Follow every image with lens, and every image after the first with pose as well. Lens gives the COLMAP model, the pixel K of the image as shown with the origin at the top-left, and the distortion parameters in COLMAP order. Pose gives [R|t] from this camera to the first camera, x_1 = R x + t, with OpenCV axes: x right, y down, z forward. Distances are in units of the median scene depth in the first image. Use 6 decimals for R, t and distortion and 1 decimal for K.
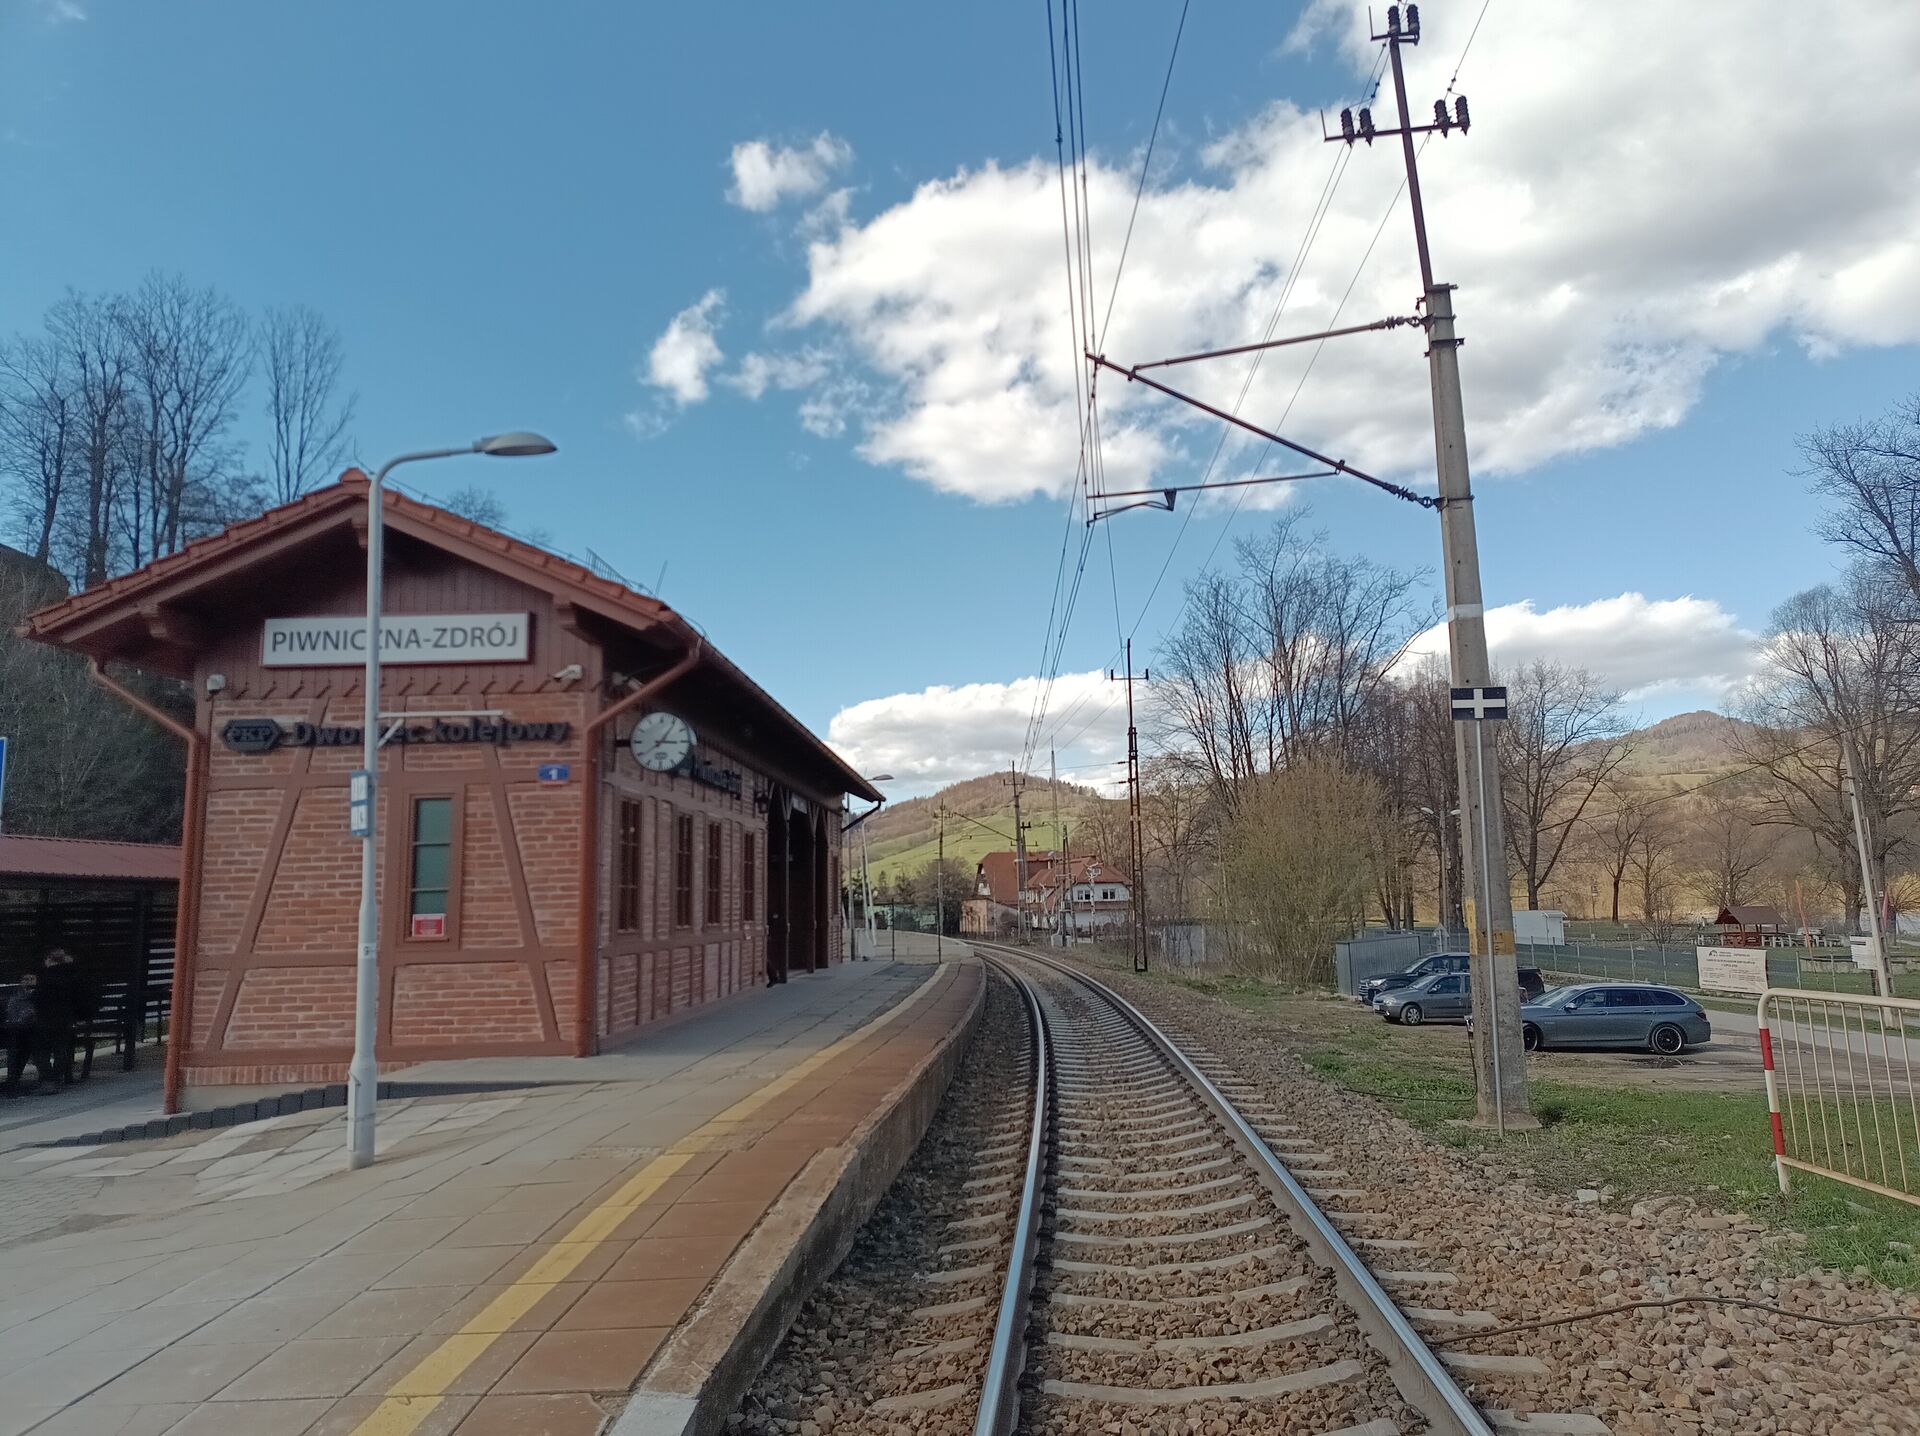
lens RADIAL K [[1328.1, 0, 980.8], [0, 1328.1, 718.0], [0, 0, 1]] dist [0.034221, -0.025141]
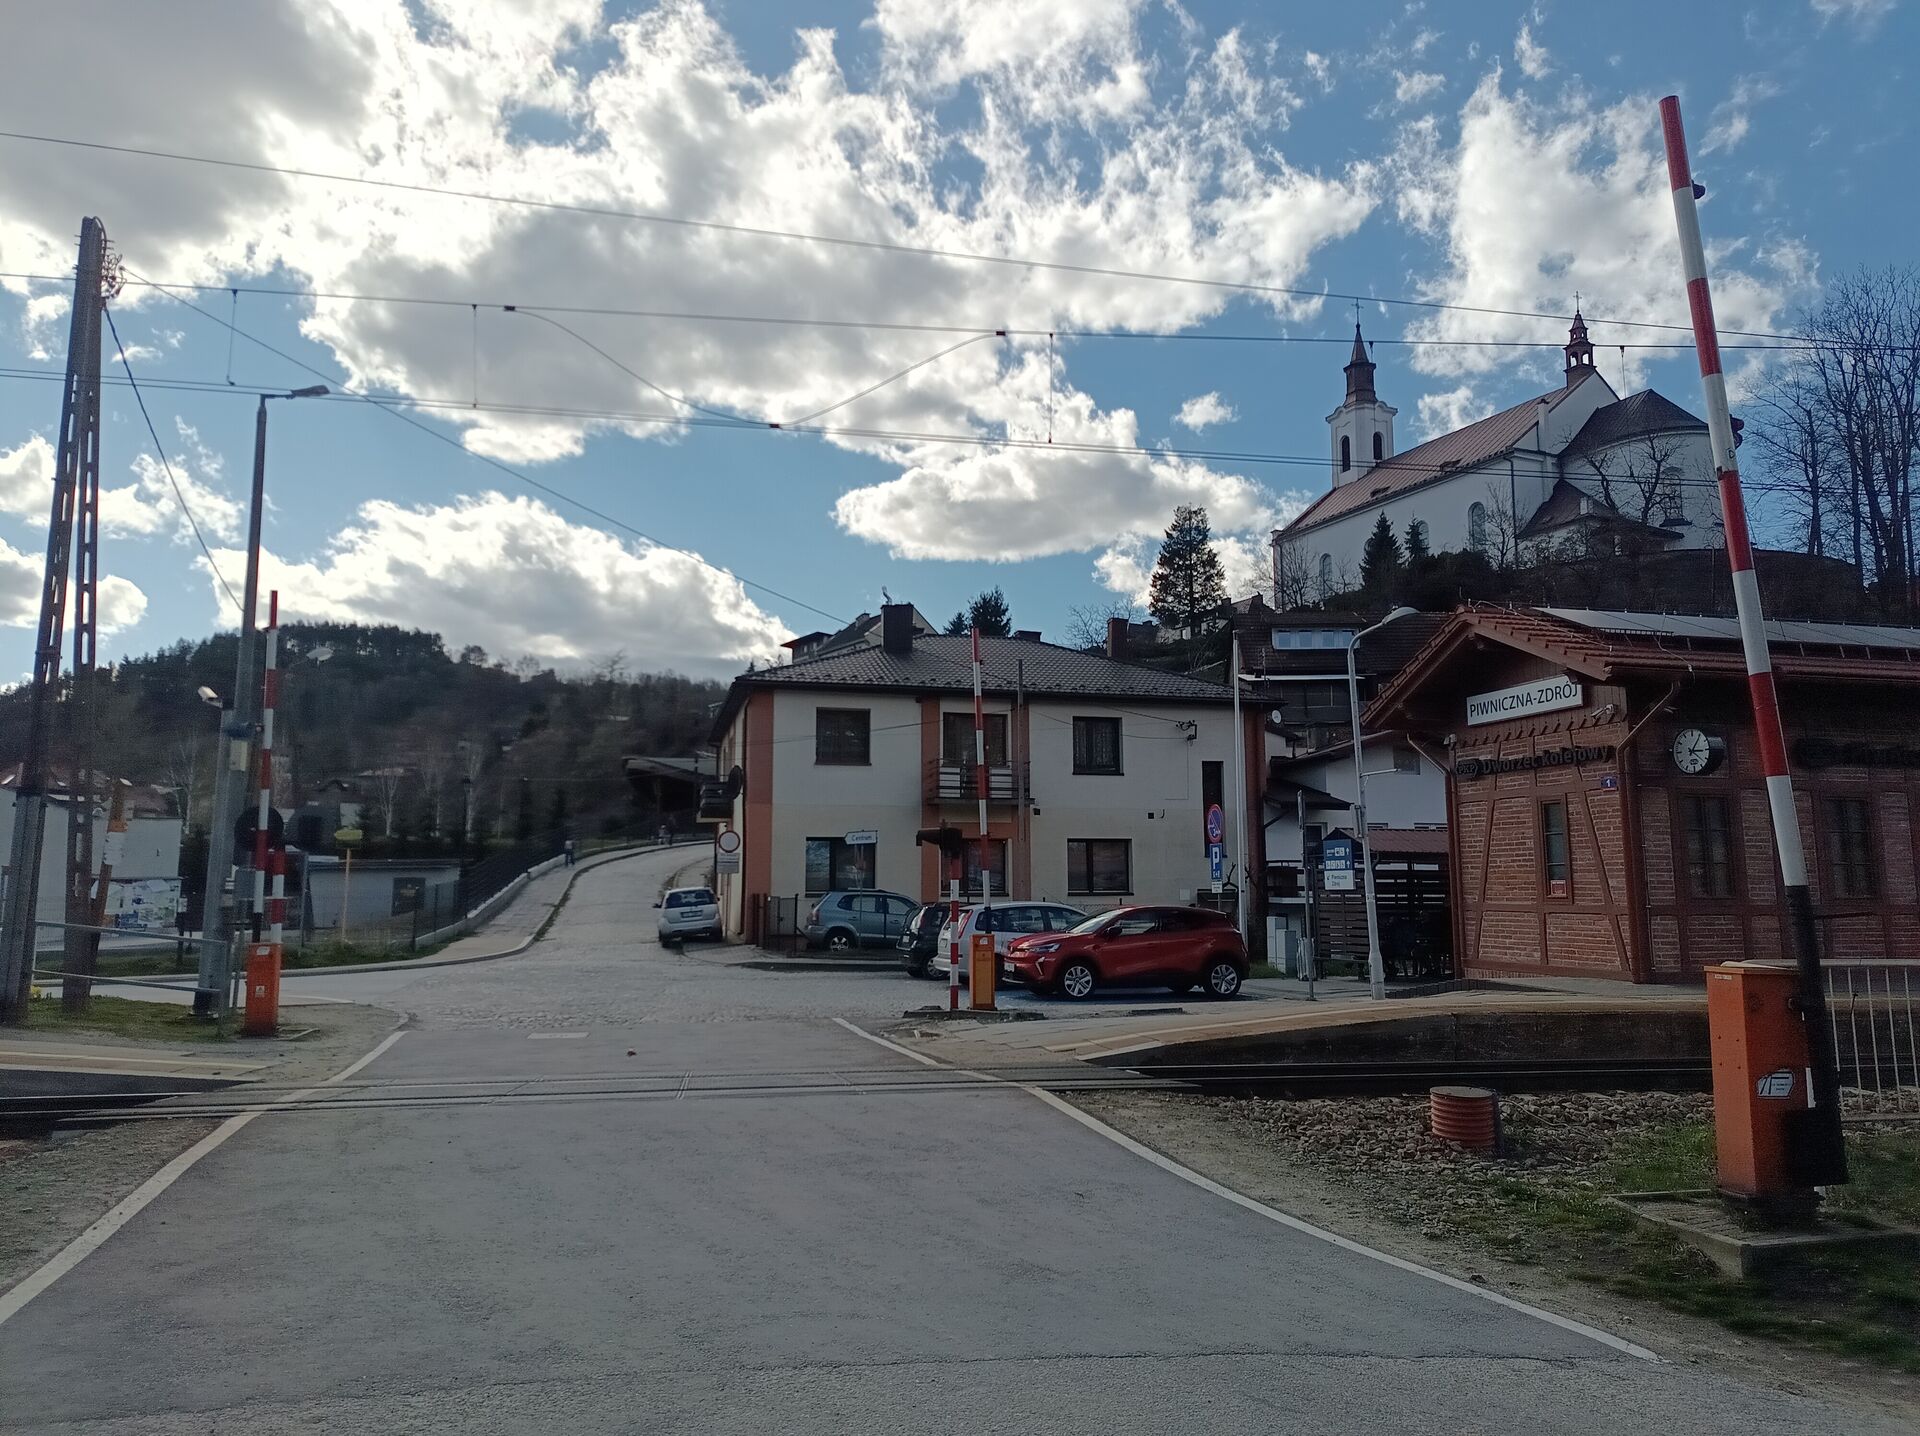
lens RADIAL K [[1328.1, 0, 980.8], [0, 1328.1, 718.0], [0, 0, 1]] dist [0.034221, -0.025141]
pose [[0.291661, -0.103538, -0.950902, 0.842232], [0.137517, 0.988336, -0.065434, -0.024902], [0.946585, -0.111680, 0.302497, -0.050591]]
